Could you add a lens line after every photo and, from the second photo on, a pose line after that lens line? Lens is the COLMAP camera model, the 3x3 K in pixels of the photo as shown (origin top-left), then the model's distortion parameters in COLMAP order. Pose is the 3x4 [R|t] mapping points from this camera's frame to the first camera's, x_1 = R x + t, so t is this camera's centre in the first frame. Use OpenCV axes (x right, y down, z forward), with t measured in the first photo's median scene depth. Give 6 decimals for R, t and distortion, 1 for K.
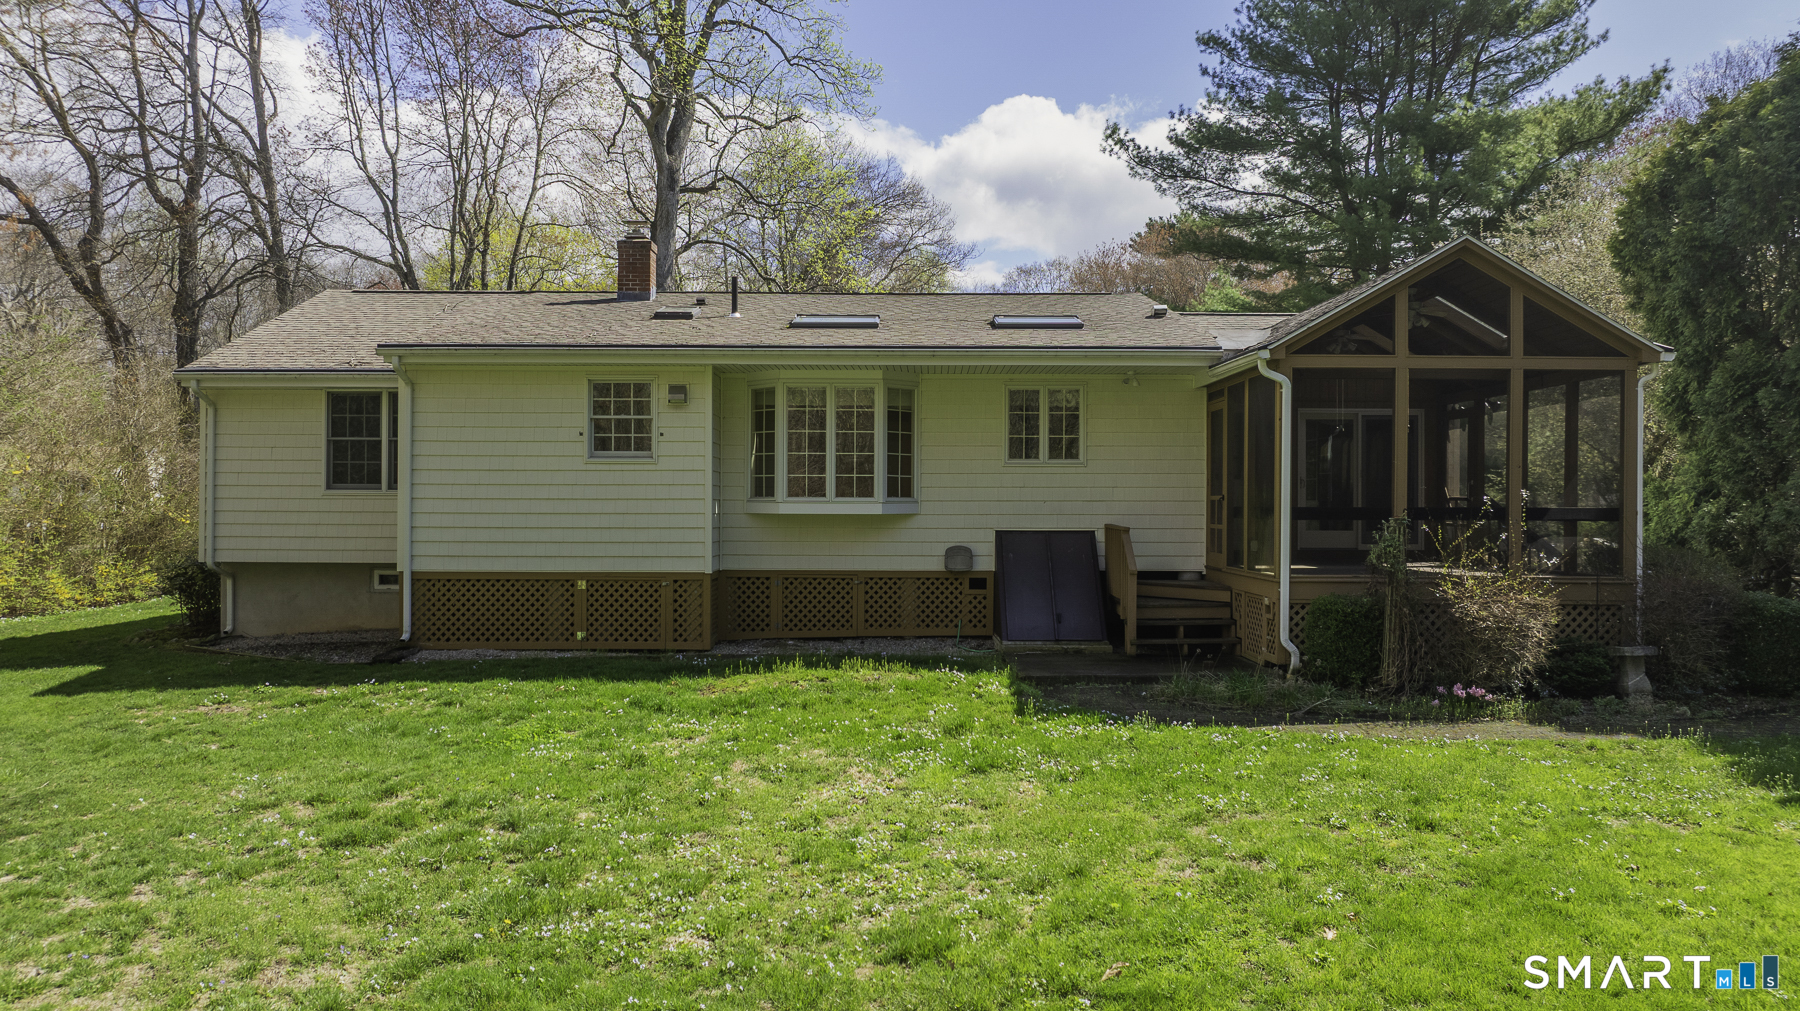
lens RADIAL K [[1264.1, 0, 898.5], [0, 1264.1, 507.6], [0, 0, 1]] dist [-0.019234, 0.018734]
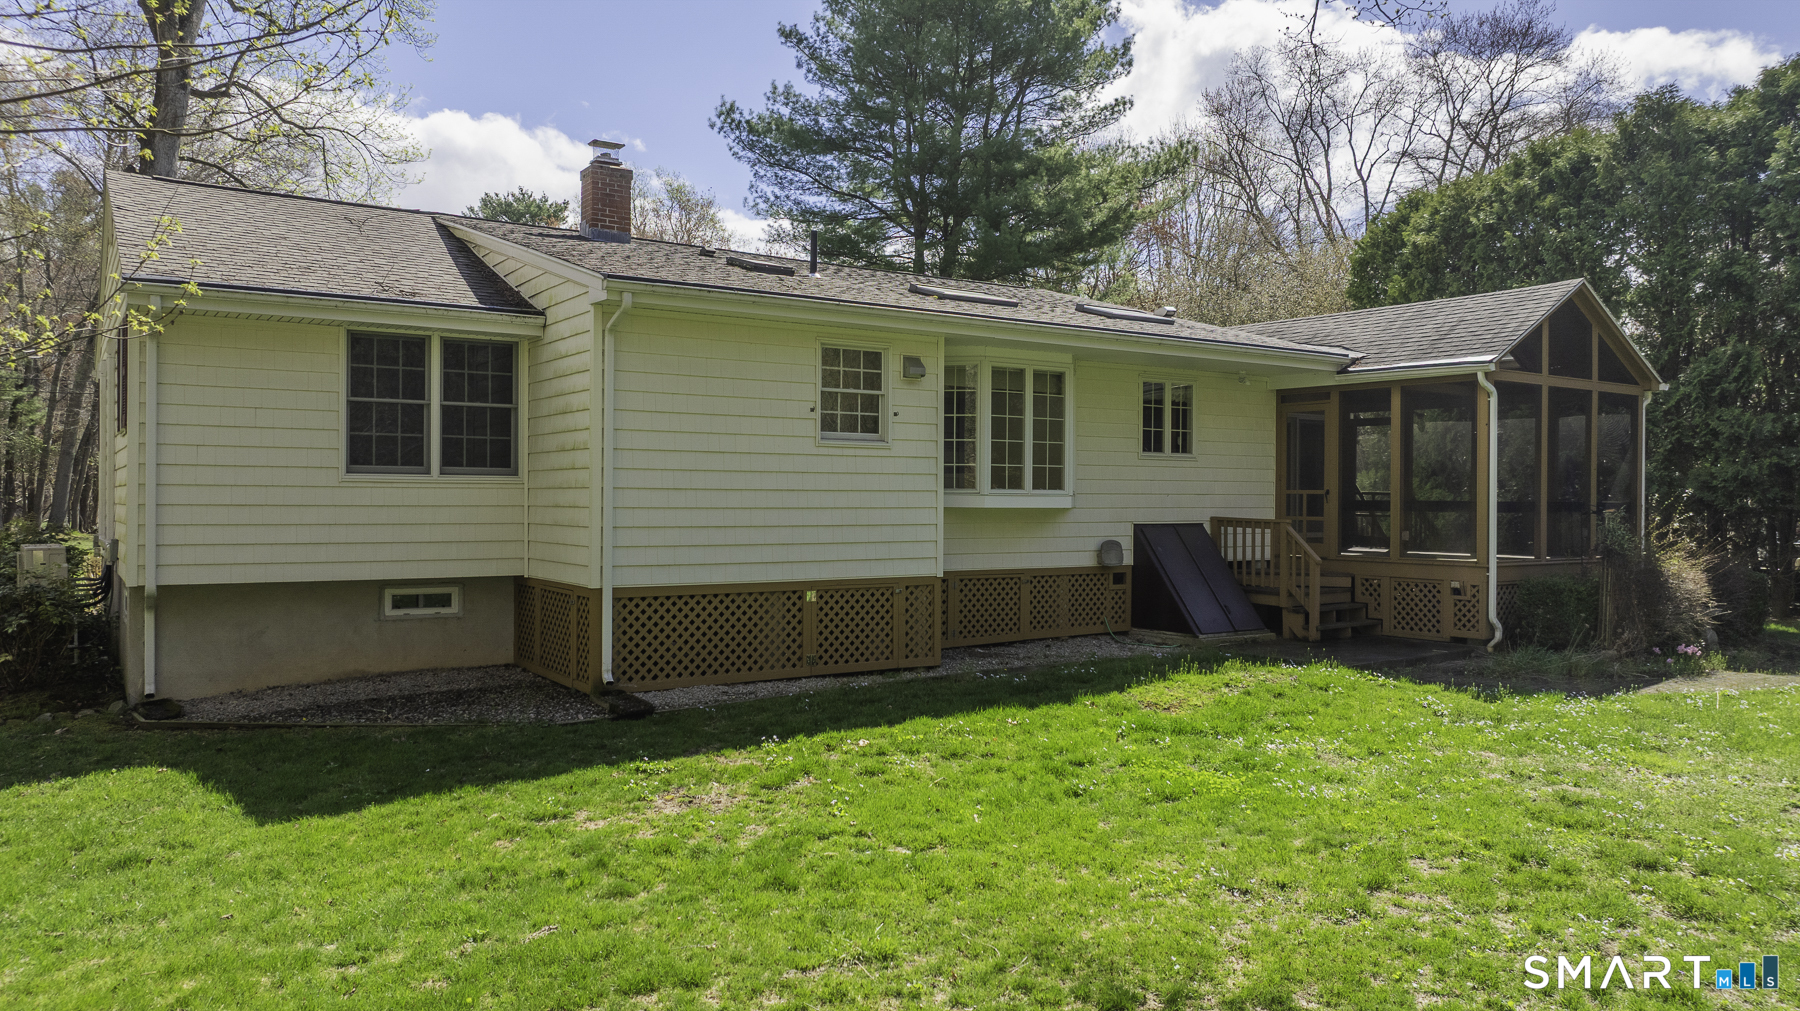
lens RADIAL K [[1257.1, 0, 900.0], [0, 1257.1, 505.5], [0, 0, 1]] dist [-0.009495, -0.002986]
pose [[0.829487, -0.001894, 0.558523, -0.652118], [-0.002678, 0.999969, 0.007368, -0.003133], [-0.558520, -0.007607, 0.829456, 0.301525]]
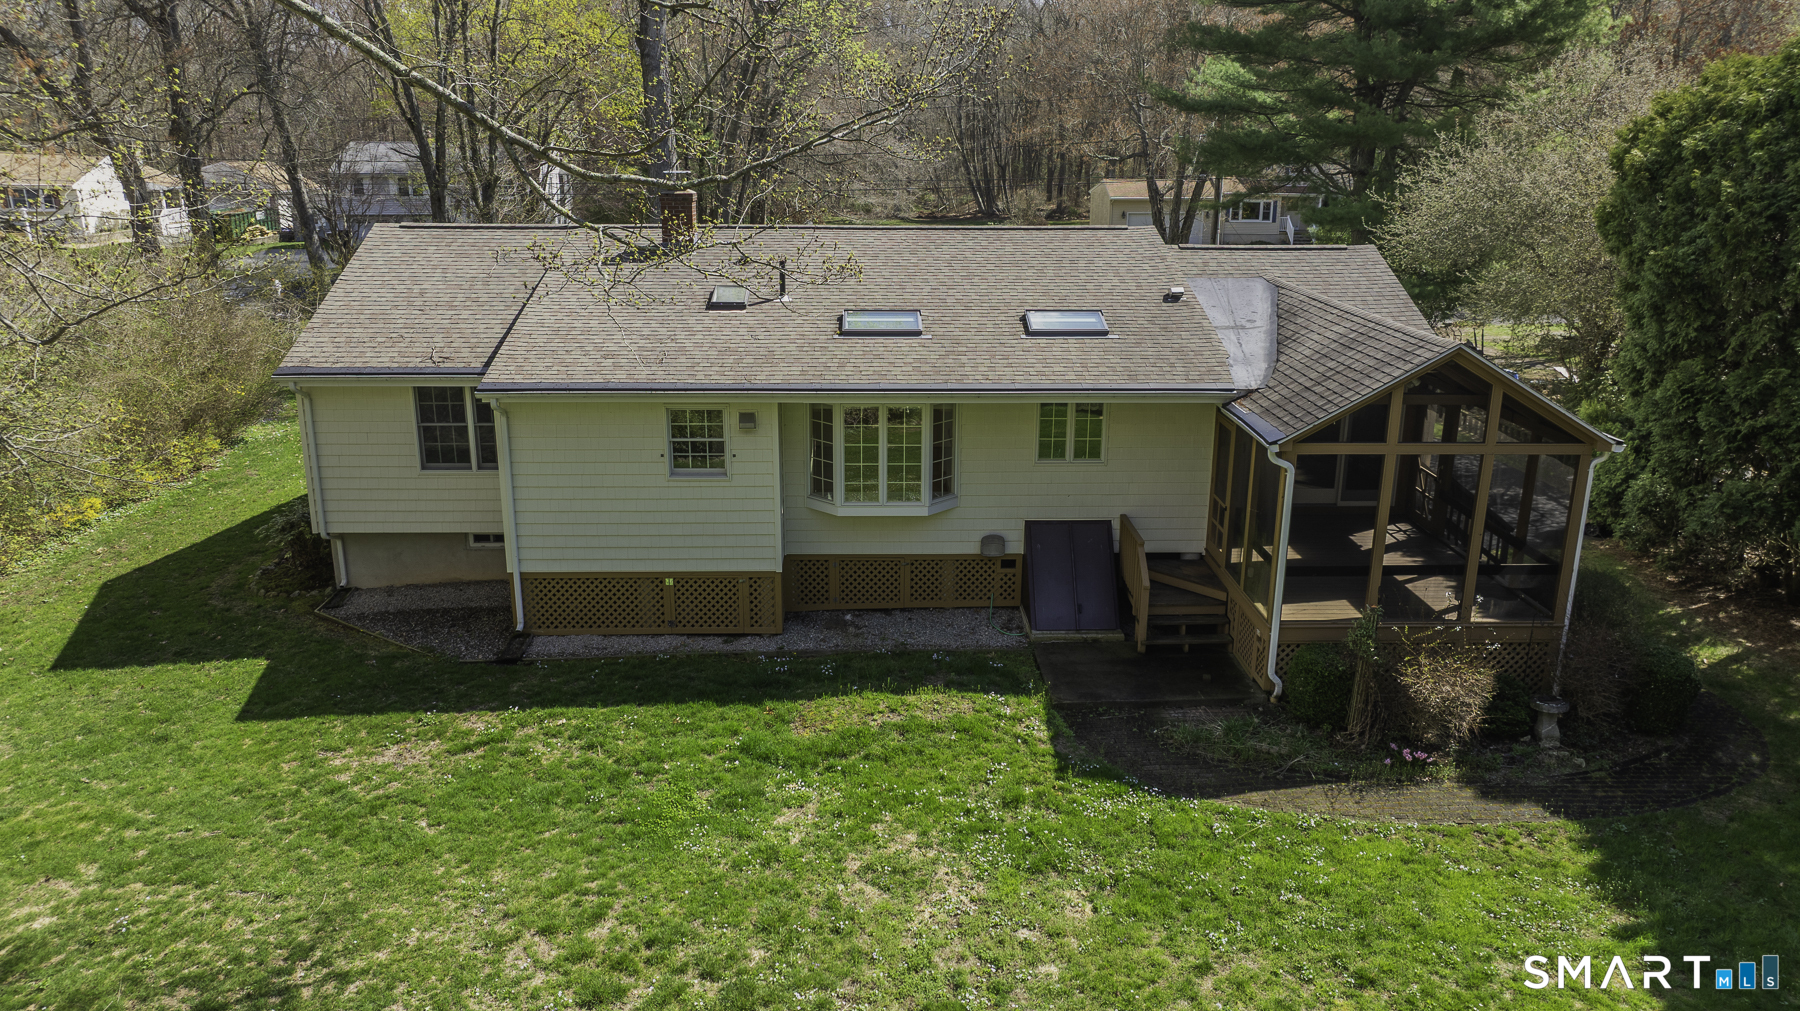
lens RADIAL K [[1257.1, 0, 900.0], [0, 1257.1, 505.5], [0, 0, 1]] dist [-0.009495, -0.002986]
pose [[0.999639, -0.006703, 0.026021, -0.069160], [-0.000798, 0.960556, 0.278086, -0.325909], [-0.026858, -0.278007, 0.960204, -0.091071]]
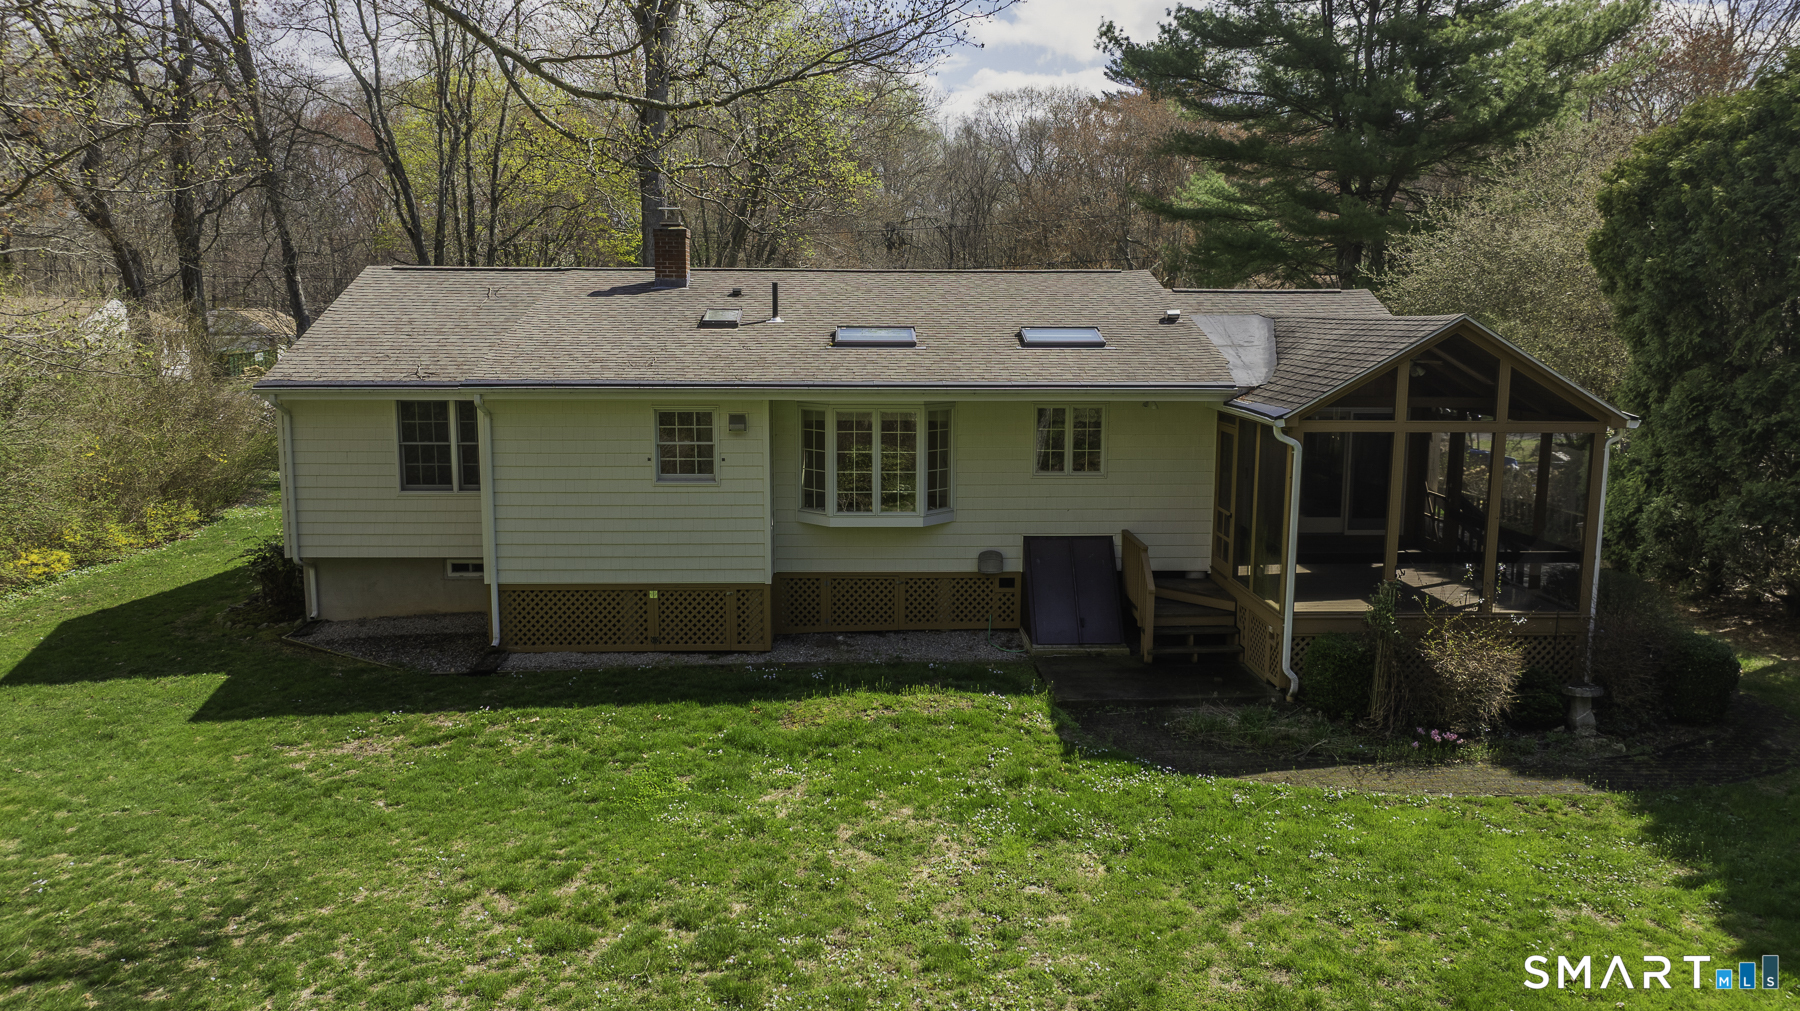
lens RADIAL K [[1264.1, 0, 898.5], [0, 1264.1, 507.6], [0, 0, 1]] dist [-0.019234, 0.018734]
pose [[0.999496, -0.004890, 0.031352, -0.070456], [0.000215, 0.989074, 0.147419, -0.177396], [-0.031731, -0.147338, 0.988577, -0.090701]]
